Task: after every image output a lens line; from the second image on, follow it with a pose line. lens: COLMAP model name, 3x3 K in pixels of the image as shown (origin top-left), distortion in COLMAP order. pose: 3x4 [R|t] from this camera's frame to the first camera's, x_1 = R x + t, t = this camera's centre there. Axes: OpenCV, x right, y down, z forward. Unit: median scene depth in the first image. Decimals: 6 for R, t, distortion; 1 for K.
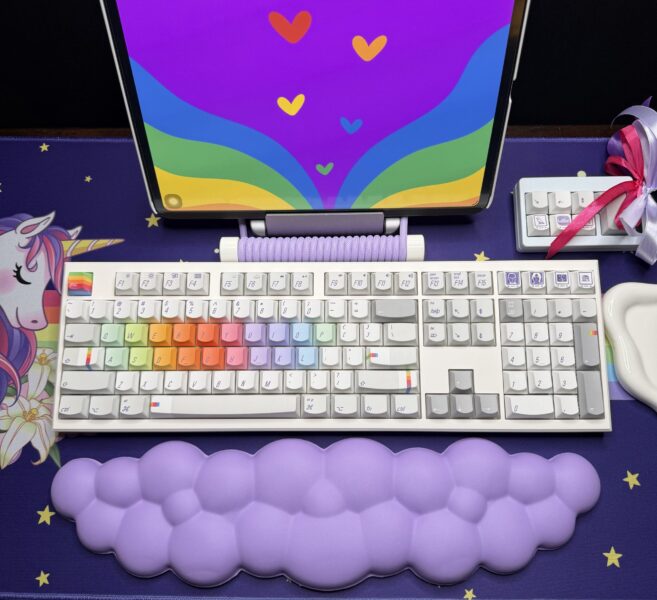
lens RADIAL K [[625.9, 0, 329.7], [0, 625.9, 306.6], [0, 0, 1]] dist [0.154878, -0.387036]
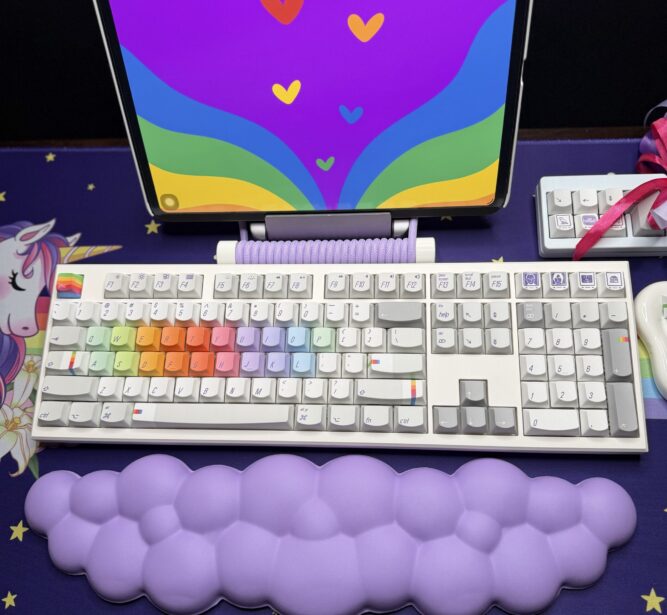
lens RADIAL K [[633.5, 0, 332.7], [0, 633.5, 318.0], [0, 0, 1]] dist [0.127325, -0.286393]
pose [[0.996925, 0.006325, -0.078105, 0.079193], [-0.013402, 0.995813, -0.090425, 0.096788], [0.077206, 0.091194, 0.992836, 0.077576]]
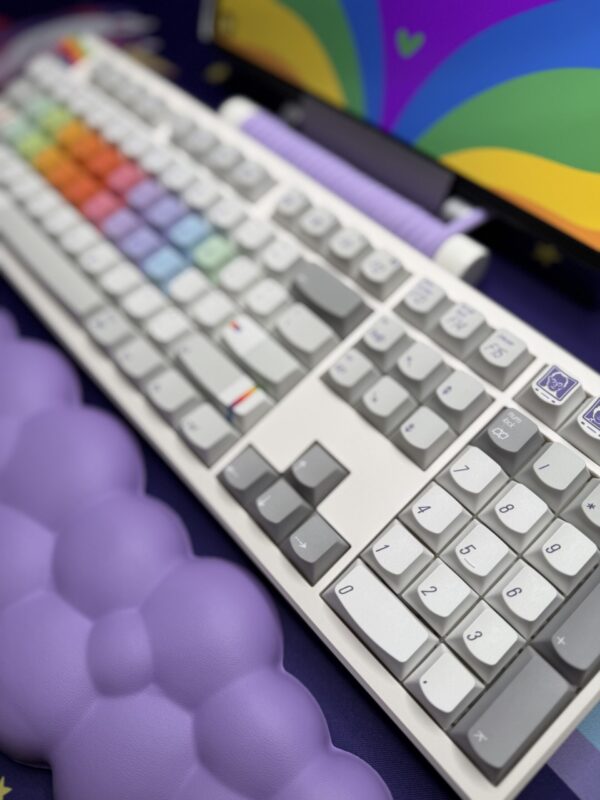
lens RADIAL K [[589.5, 0, 300.0], [0, 589.5, 400.0], [0, 0, 1]] dist [0.085727, -0.230501]
pose [[0.665704, 0.615758, -0.421522, 0.352458], [-0.666211, 0.744894, 0.036000, 0.068533], [0.336156, 0.256858, 0.906103, 0.571111]]
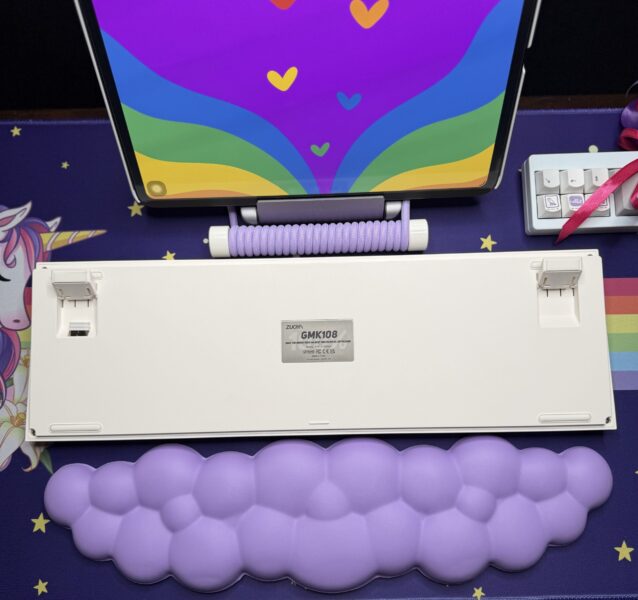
lens RADIAL K [[606.2, 0, 321.9], [0, 606.2, 331.4], [0, 0, 1]] dist [0.116282, -0.275383]
pose [[0.999721, -0.022821, 0.006071, -0.016939], [0.022159, 0.995439, 0.092795, -0.038570], [-0.008161, -0.092635, 0.995667, 0.091510]]
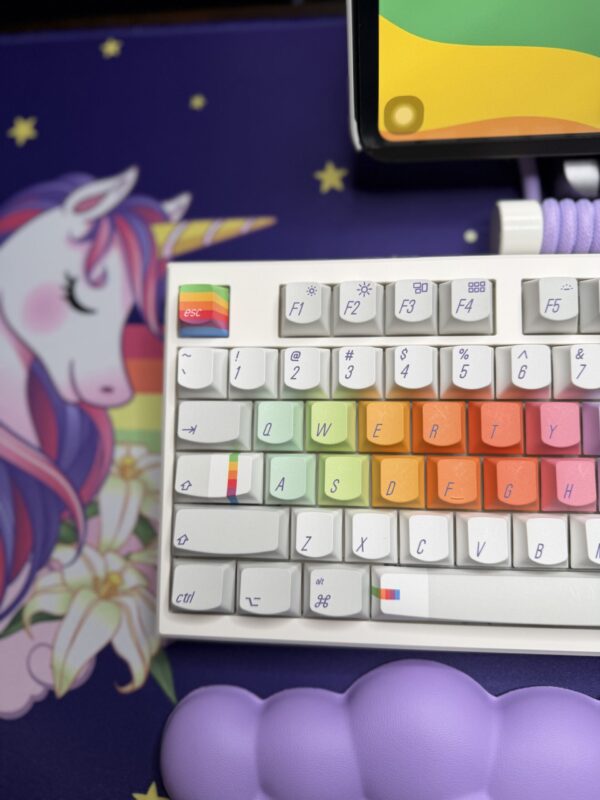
lens RADIAL K [[630.4, 0, 298.3], [0, 630.4, 417.1], [0, 0, 1]] dist [0.067846, -0.225732]
pose [[0.993726, 0.008136, -0.111542, -0.283078], [0.004454, 0.993680, 0.112161, -0.011178], [0.111750, -0.111954, 0.987410, 0.571093]]
